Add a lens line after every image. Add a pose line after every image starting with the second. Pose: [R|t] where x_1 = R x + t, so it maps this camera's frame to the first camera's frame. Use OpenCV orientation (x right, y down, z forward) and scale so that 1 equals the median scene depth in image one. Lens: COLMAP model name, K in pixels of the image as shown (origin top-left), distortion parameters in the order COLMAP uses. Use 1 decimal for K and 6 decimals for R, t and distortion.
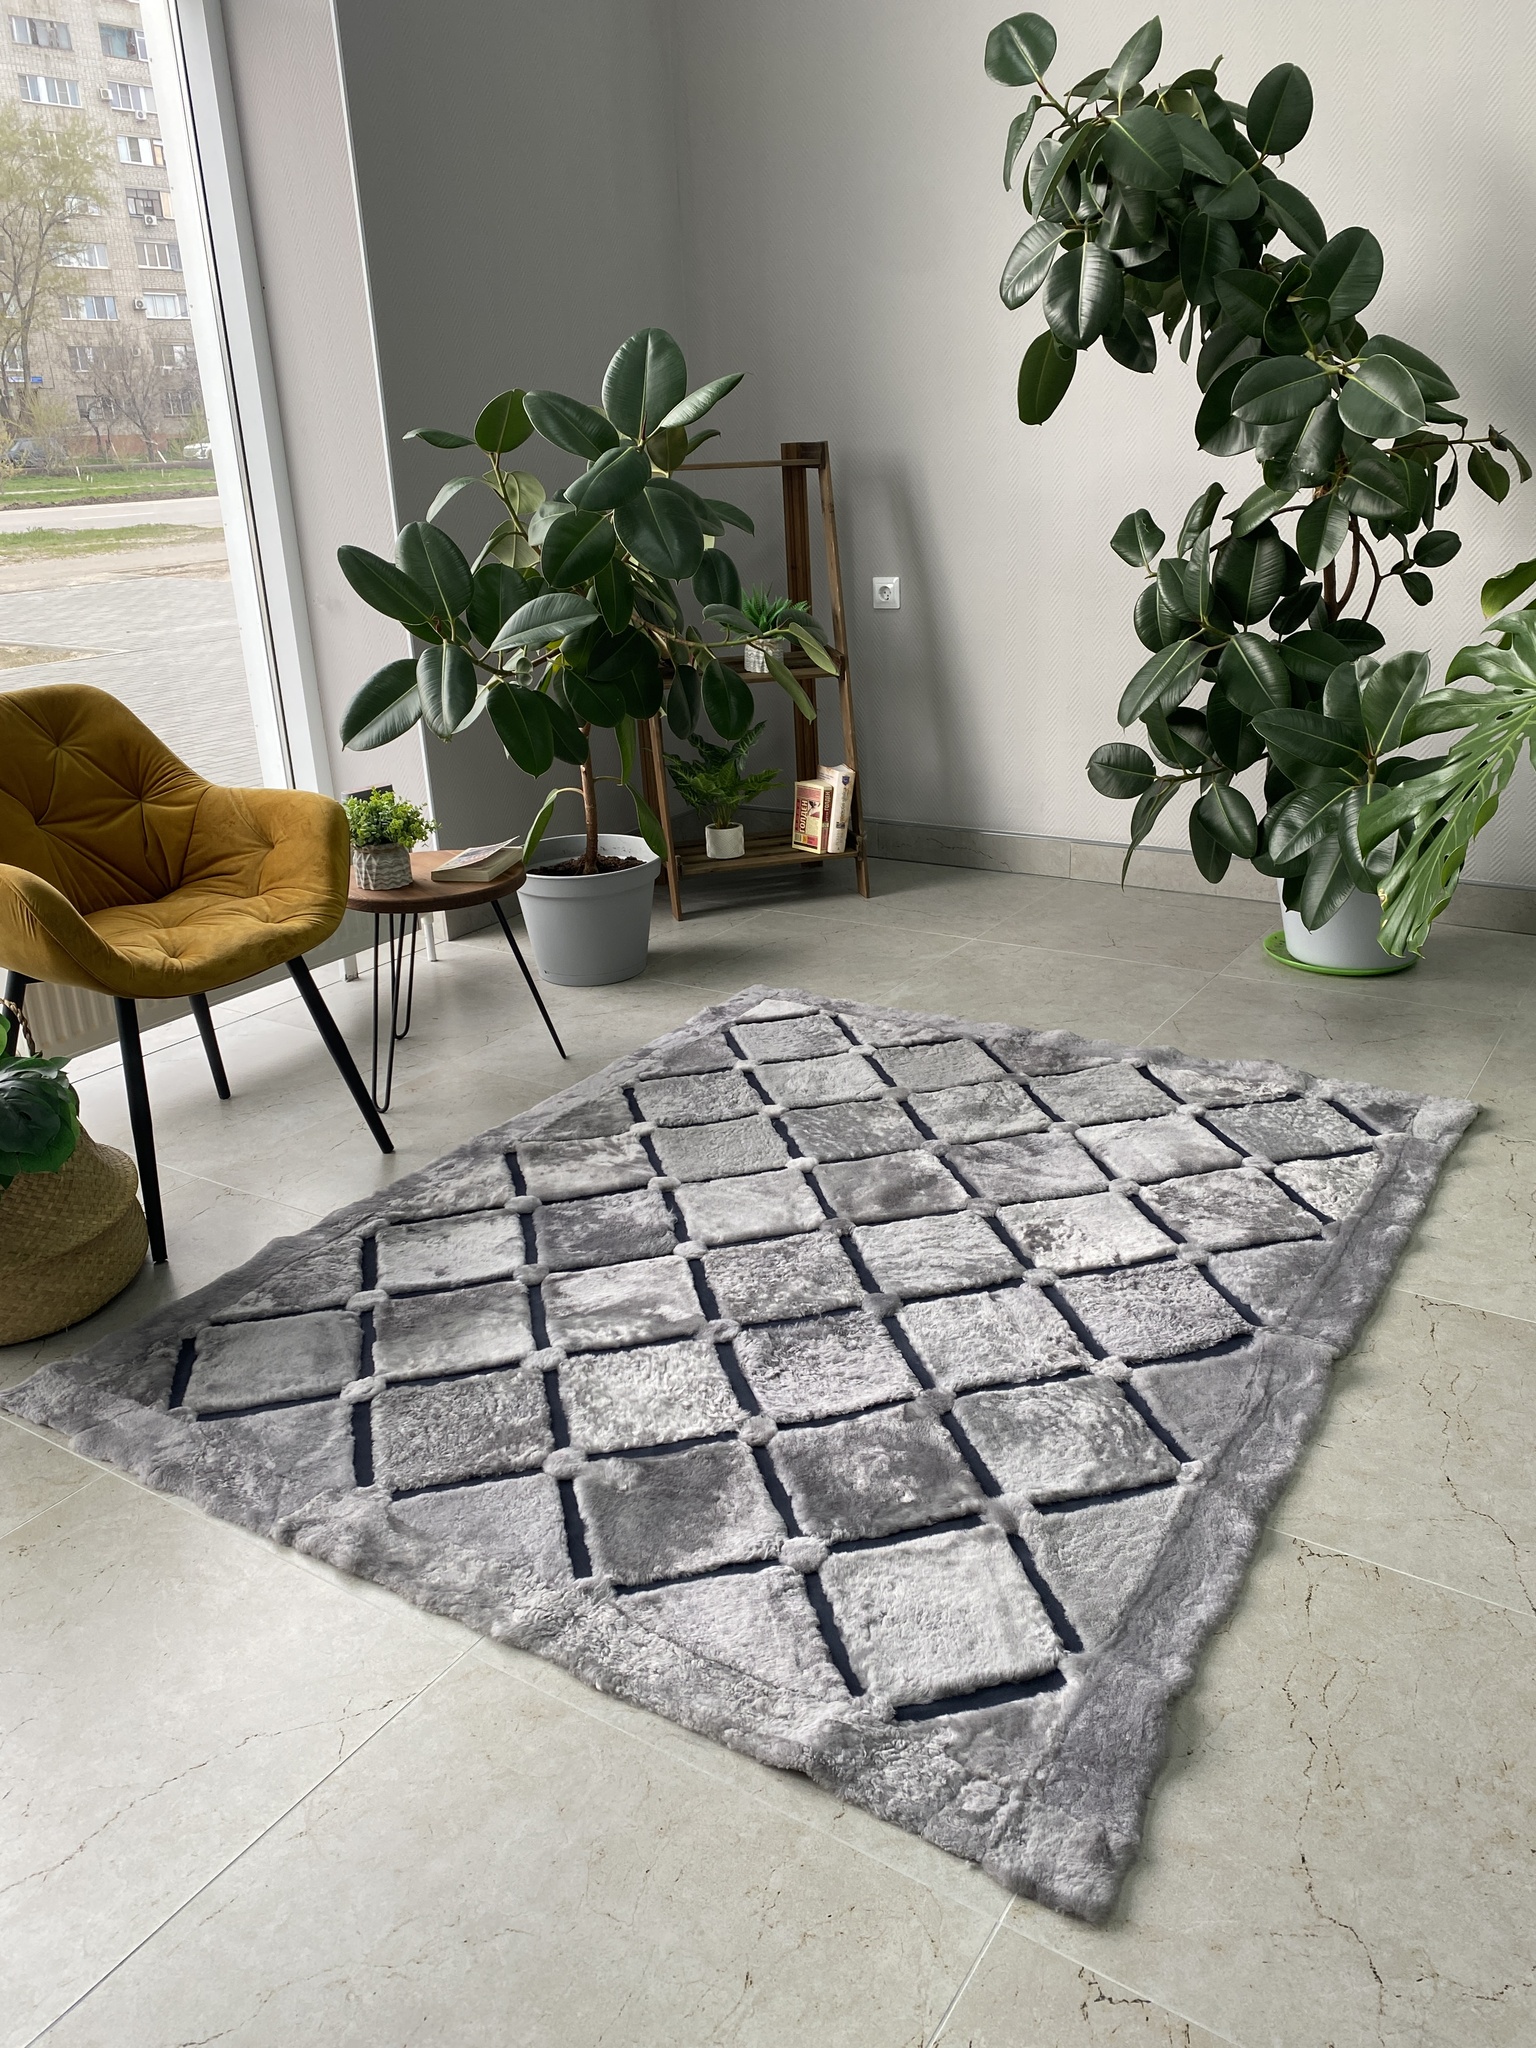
lens RADIAL K [[1555.7, 0, 757.4], [0, 1555.7, 1020.1], [0, 0, 1]] dist [0.072673, -0.103845]
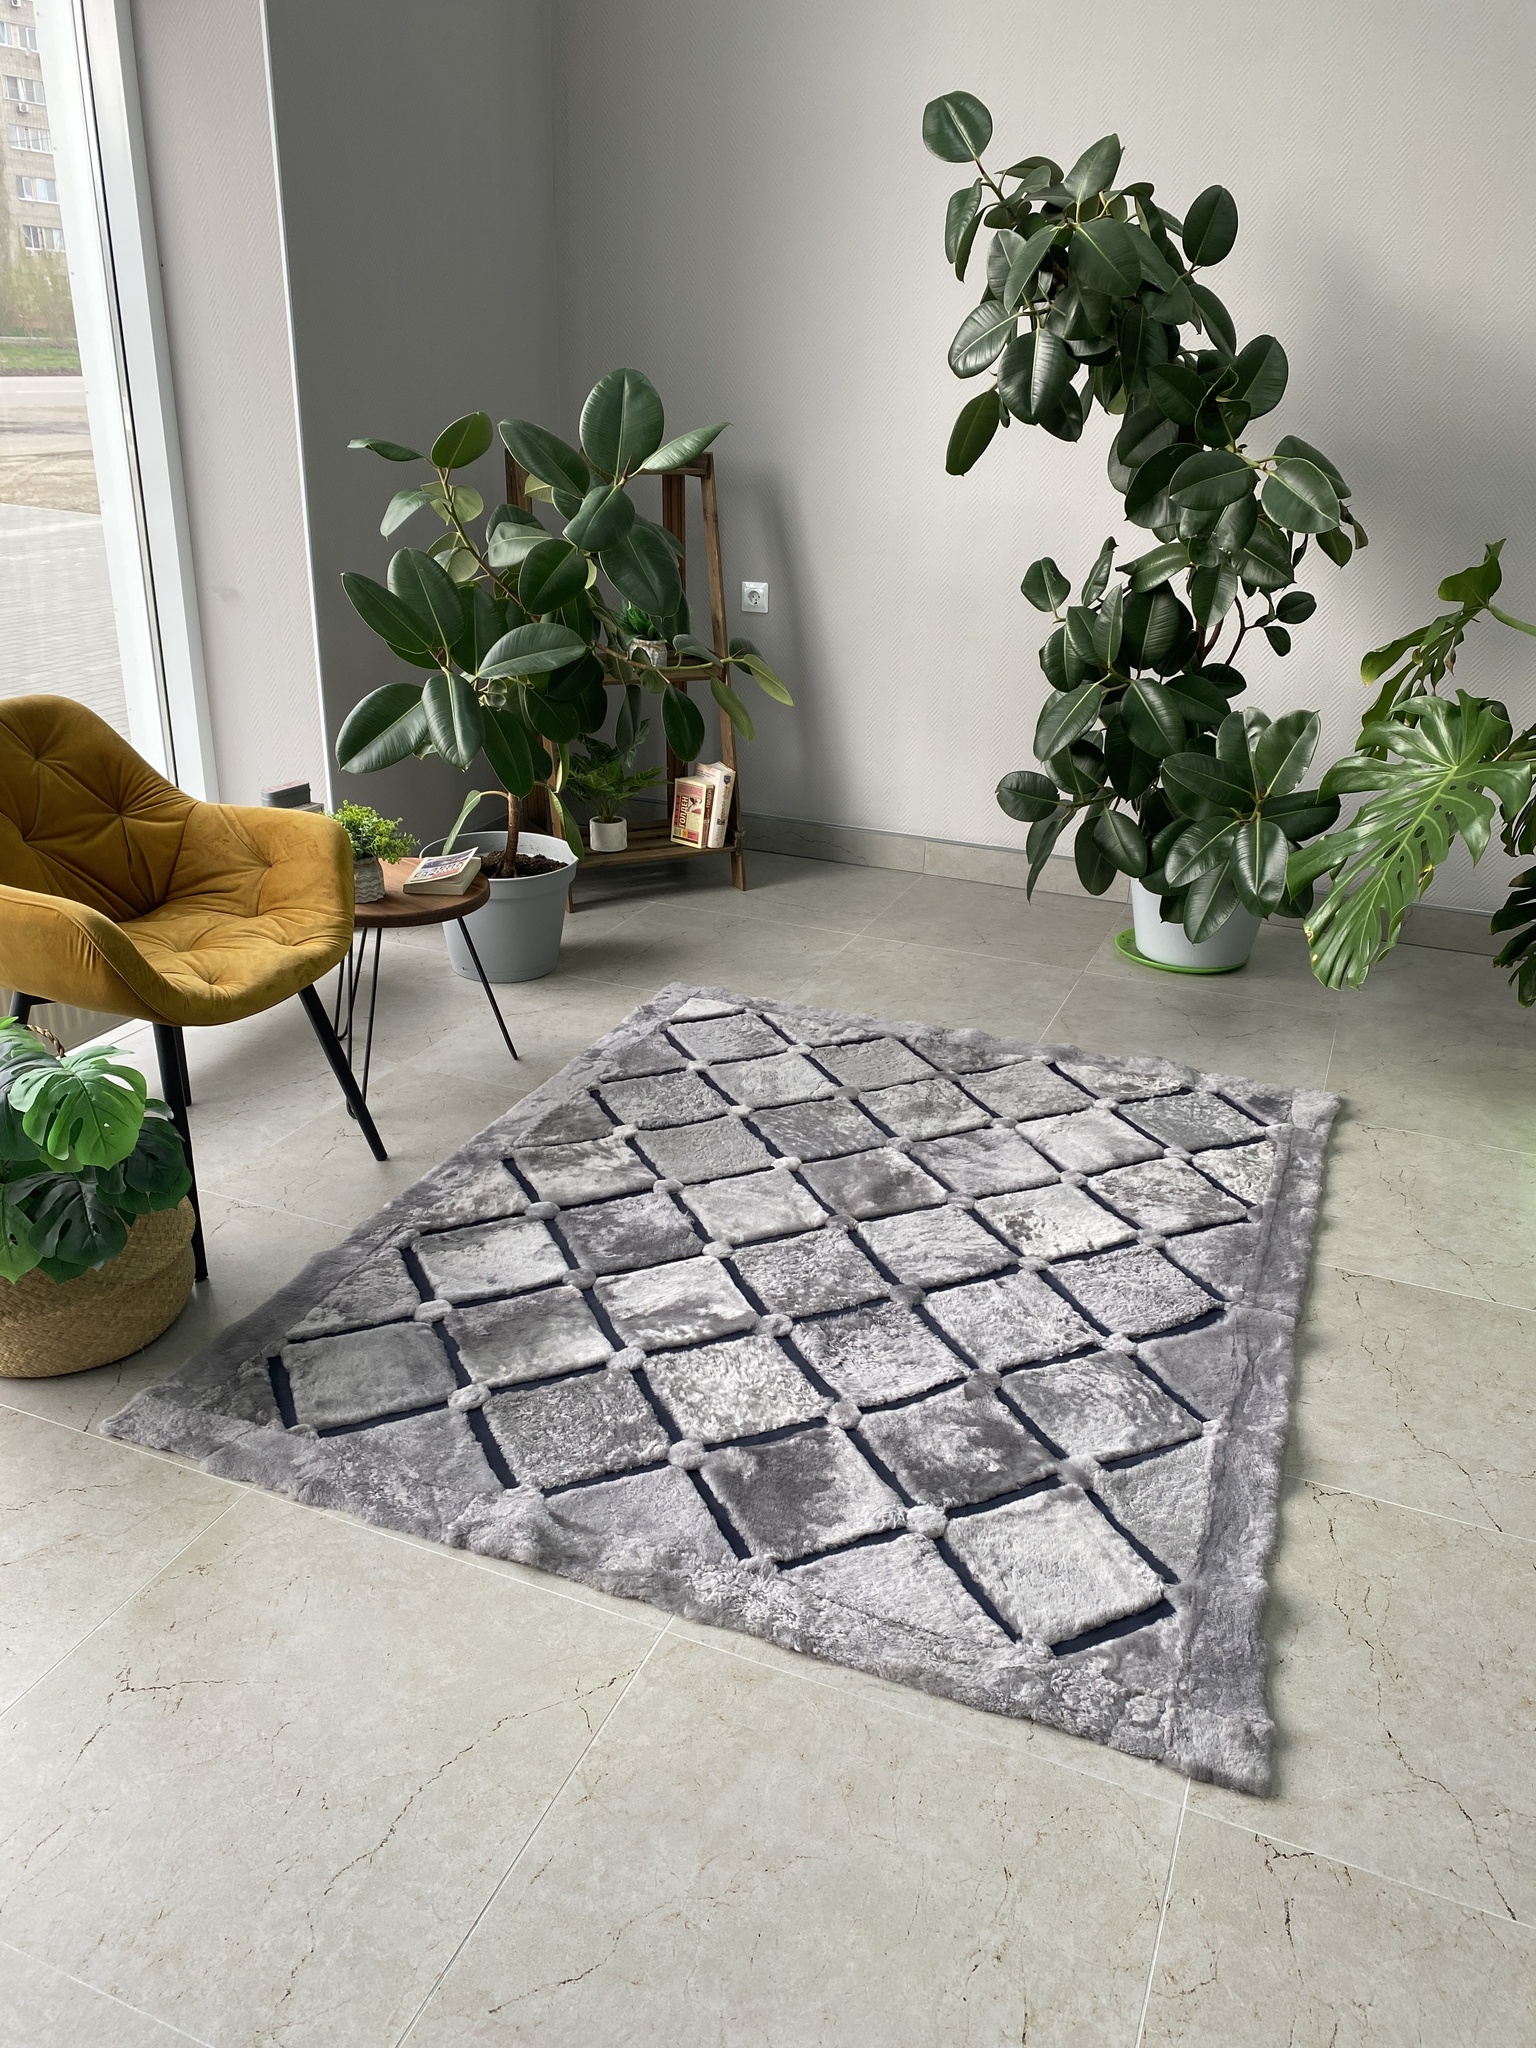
lens RADIAL K [[1555.7, 0, 774.5], [0, 1555.7, 1032.4], [0, 0, 1]] dist [0.072673, -0.103845]
pose [[0.980050, -0.009830, 0.198507, -0.205929], [0.001172, 0.999045, 0.043682, -0.050047], [-0.198747, -0.042578, 0.979126, -0.069705]]
